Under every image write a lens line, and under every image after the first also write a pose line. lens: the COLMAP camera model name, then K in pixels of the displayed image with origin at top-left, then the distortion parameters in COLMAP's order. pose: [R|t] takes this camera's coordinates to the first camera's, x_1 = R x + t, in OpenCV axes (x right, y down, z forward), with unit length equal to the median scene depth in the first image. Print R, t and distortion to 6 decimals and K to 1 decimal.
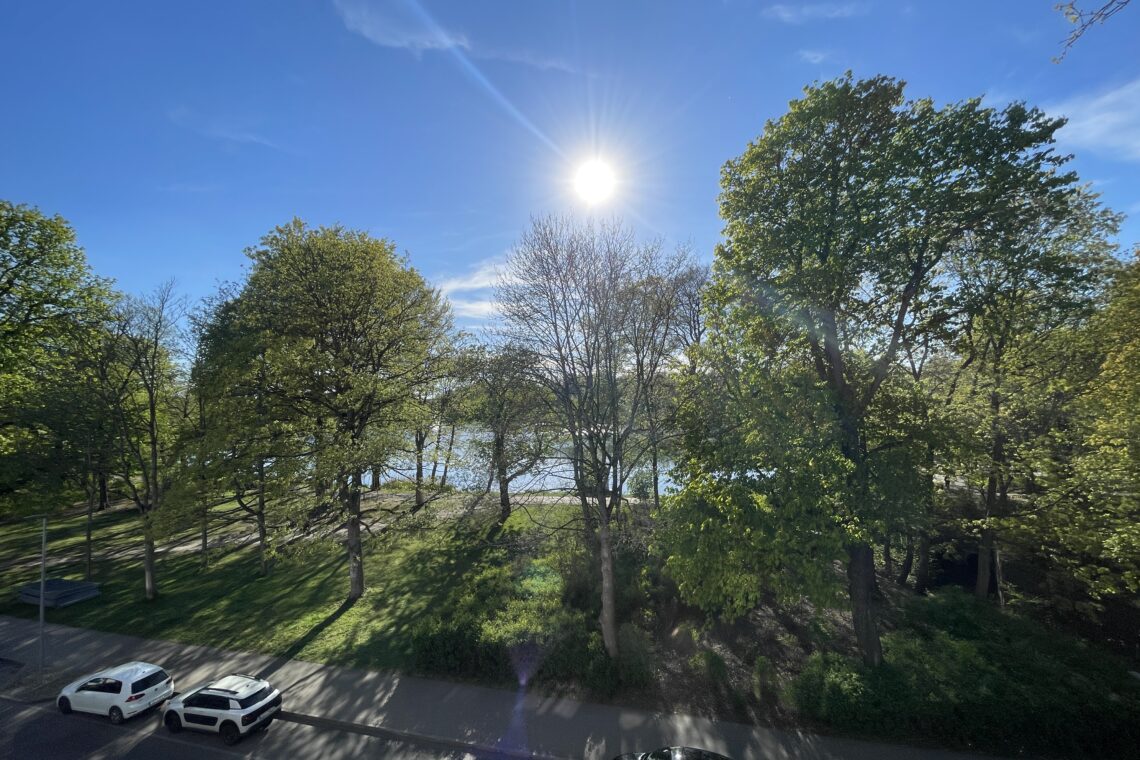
lens RADIAL K [[464.3, 0, 570.0], [0, 464.3, 380.0], [0, 0, 1]] dist [-0.001894, -0.000480]
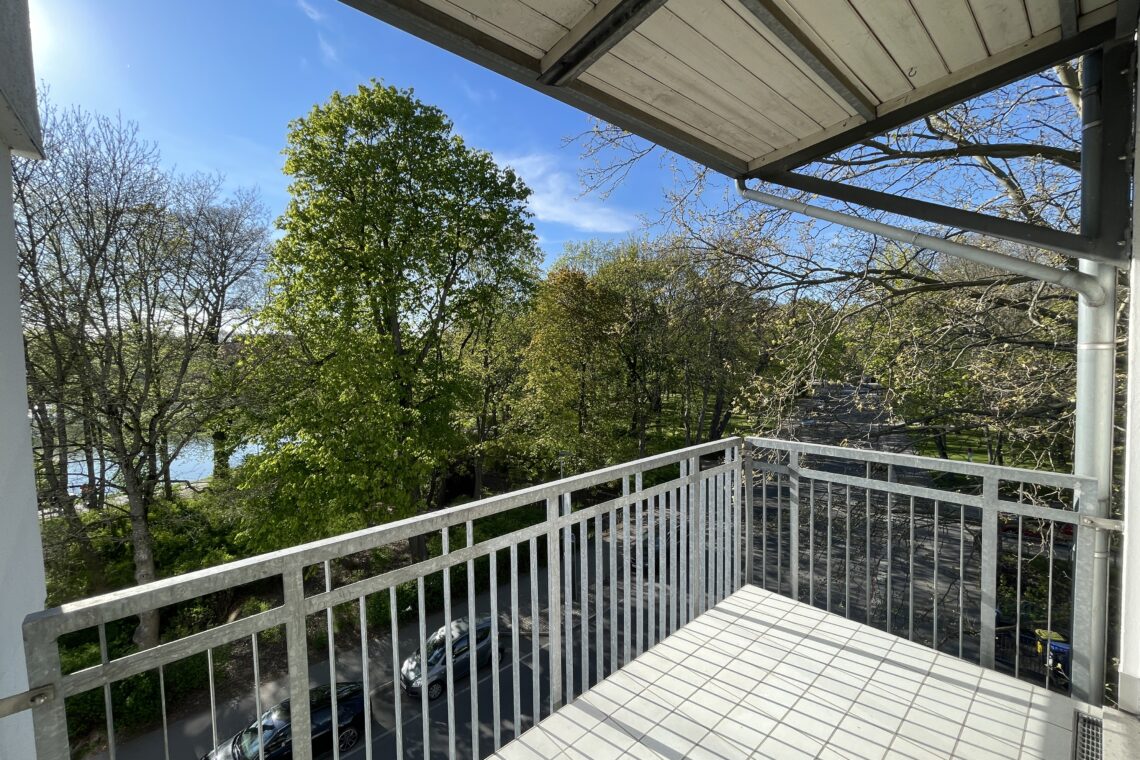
lens RADIAL K [[464.3, 0, 570.0], [0, 464.3, 380.0], [0, 0, 1]] dist [-0.001894, -0.000480]
pose [[0.555899, -0.031533, 0.830652, -0.109053], [-0.031202, 0.997784, 0.058759, 0.001630], [-0.830664, -0.058583, 0.553683, -0.026401]]
